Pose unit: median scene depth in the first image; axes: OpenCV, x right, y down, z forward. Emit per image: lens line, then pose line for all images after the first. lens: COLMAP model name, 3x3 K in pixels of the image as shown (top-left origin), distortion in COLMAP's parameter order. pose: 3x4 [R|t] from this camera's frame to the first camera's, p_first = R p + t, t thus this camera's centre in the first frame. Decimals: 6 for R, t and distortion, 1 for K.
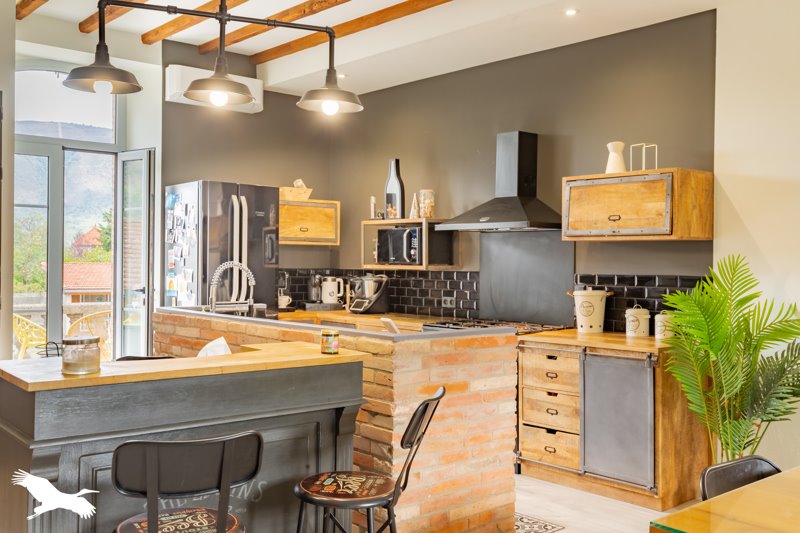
lens RADIAL K [[812.4, 0, 400.0], [0, 812.4, 266.5], [0, 0, 1]] dist [-0.010534, -0.000508]
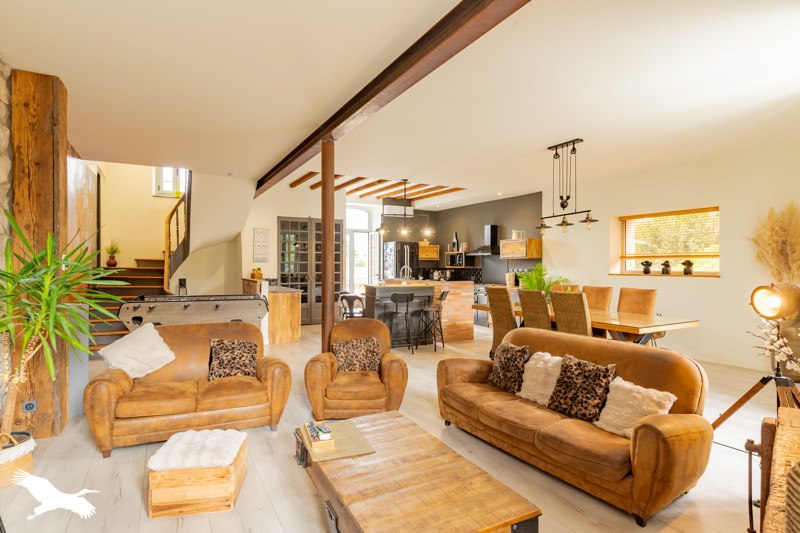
lens RADIAL K [[461.9, 0, 400.0], [0, 461.9, 266.5], [0, 0, 1]] dist [-0.000027, -0.000004]
pose [[0.980178, -0.008849, -0.197921, 0.141382], [0.008228, 0.999958, -0.003961, 0.003922], [0.197947, 0.002254, 0.980210, -0.816427]]
